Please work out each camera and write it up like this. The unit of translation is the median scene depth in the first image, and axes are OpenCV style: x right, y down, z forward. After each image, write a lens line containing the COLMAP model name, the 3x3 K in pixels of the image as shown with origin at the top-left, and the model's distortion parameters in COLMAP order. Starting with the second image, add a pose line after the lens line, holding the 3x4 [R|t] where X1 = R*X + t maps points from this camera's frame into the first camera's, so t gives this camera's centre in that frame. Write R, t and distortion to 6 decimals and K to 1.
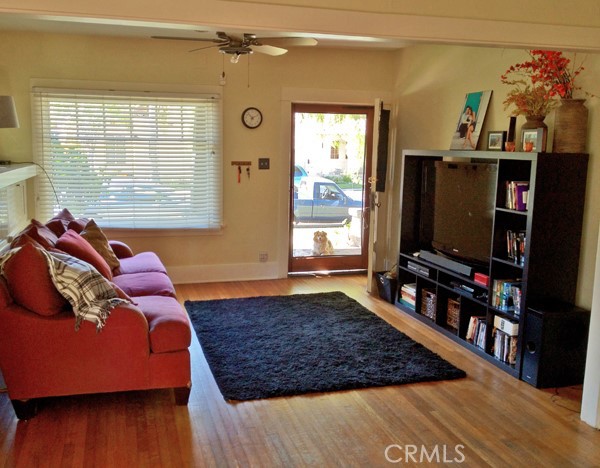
lens RADIAL K [[638.9, 0, 300.0], [0, 638.9, 234.0], [0, 0, 1]] dist [-0.014617, -0.014496]
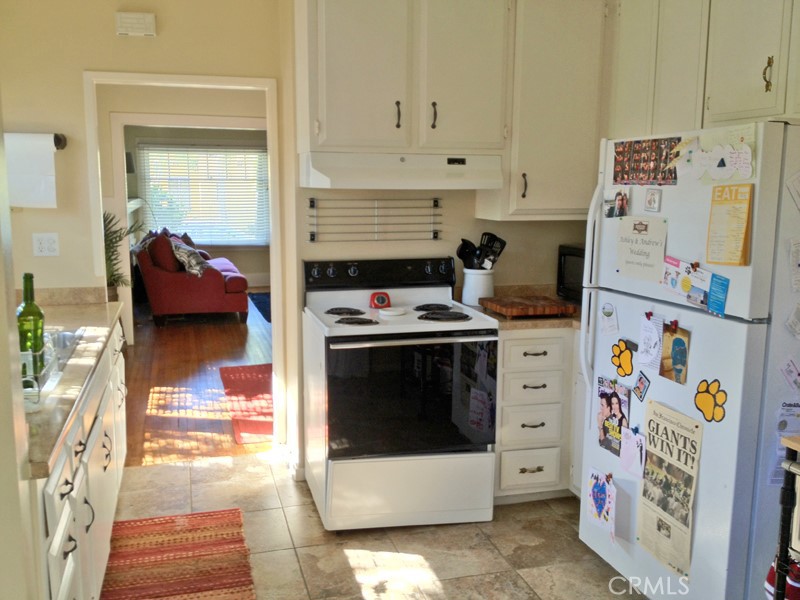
lens RADIAL K [[759.6, 0, 400.0], [0, 759.6, 300.0], [0, 0, 1]] dist [0.005242, -0.001132]
pose [[0.999907, -0.012703, 0.004939, 0.271039], [0.012655, 0.999873, 0.009662, 0.197381], [-0.005061, -0.009598, 0.999941, -1.262224]]
